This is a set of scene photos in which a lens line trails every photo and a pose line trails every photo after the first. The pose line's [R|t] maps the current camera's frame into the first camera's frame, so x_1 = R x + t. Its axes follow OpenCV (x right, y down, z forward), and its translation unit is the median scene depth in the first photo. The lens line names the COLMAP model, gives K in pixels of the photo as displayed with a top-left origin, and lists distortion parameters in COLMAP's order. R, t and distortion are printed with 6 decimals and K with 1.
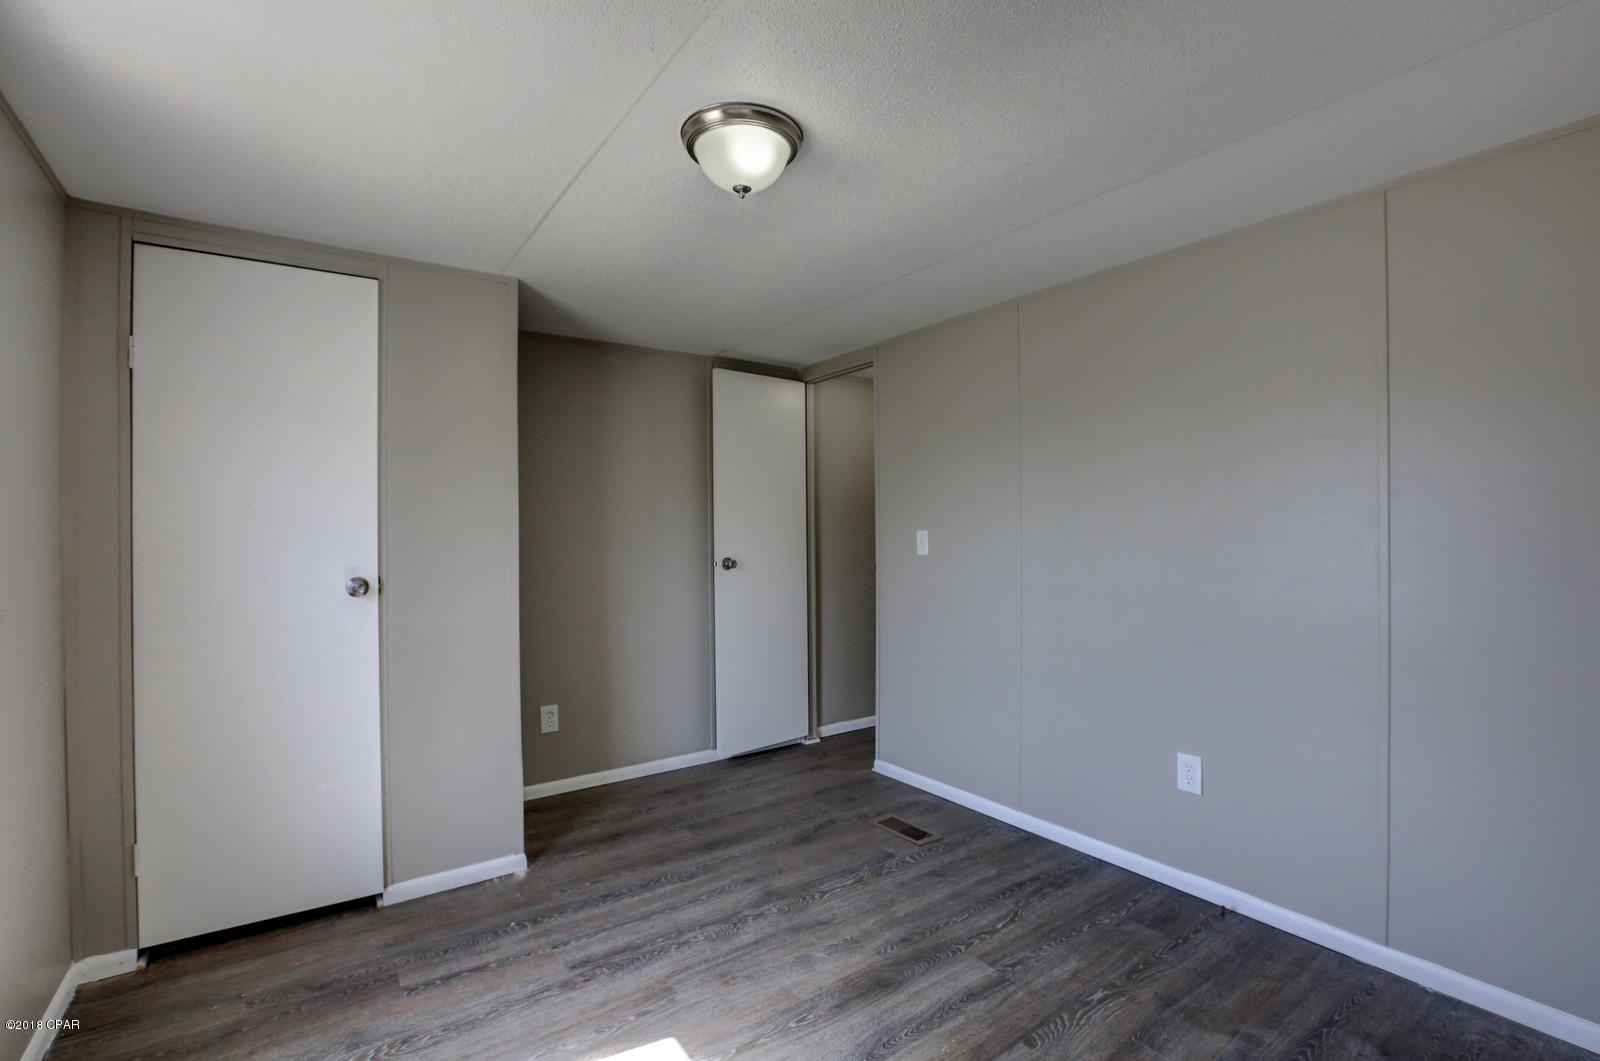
lens RADIAL K [[735.8, 0, 800.0], [0, 735.8, 530.5], [0, 0, 1]] dist [-0.041706, 0.012815]
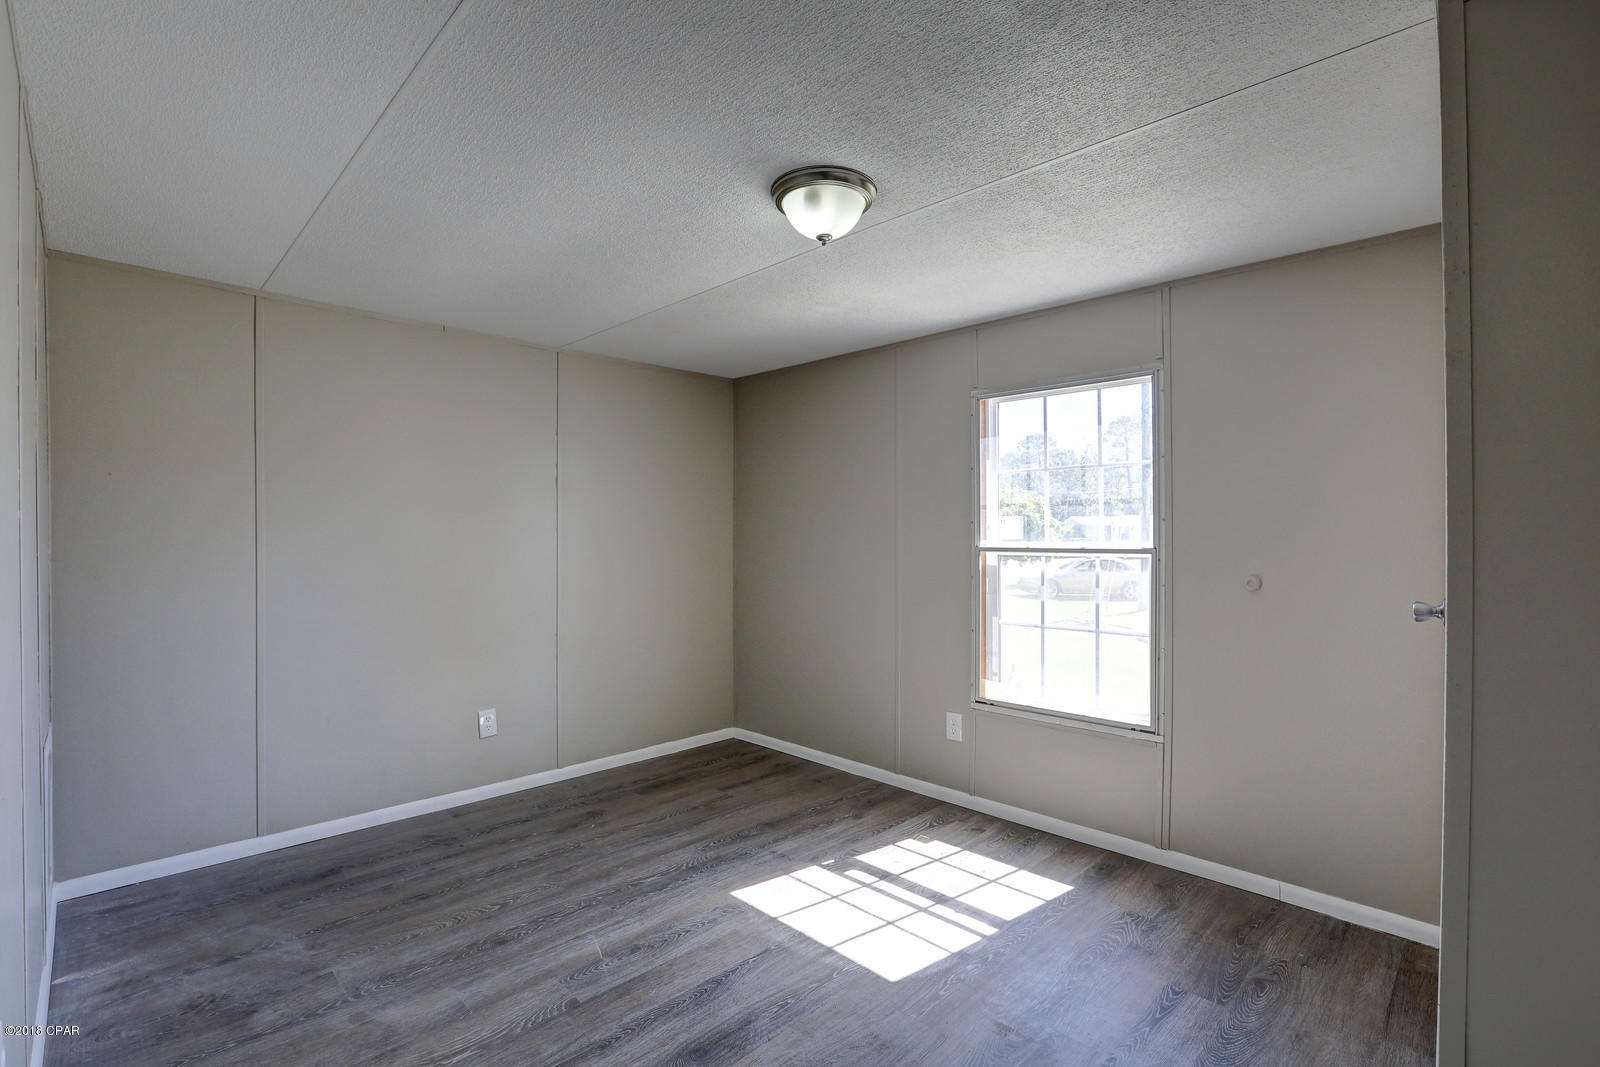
lens RADIAL K [[735.8, 0, 800.0], [0, 735.8, 533.5], [0, 0, 1]] dist [-0.041706, 0.012815]
pose [[-0.985932, 0.008381, -0.166937, 0.146443], [0.008803, 0.999960, -0.001786, -0.000828], [0.166915, -0.003230, -0.985966, 2.031306]]
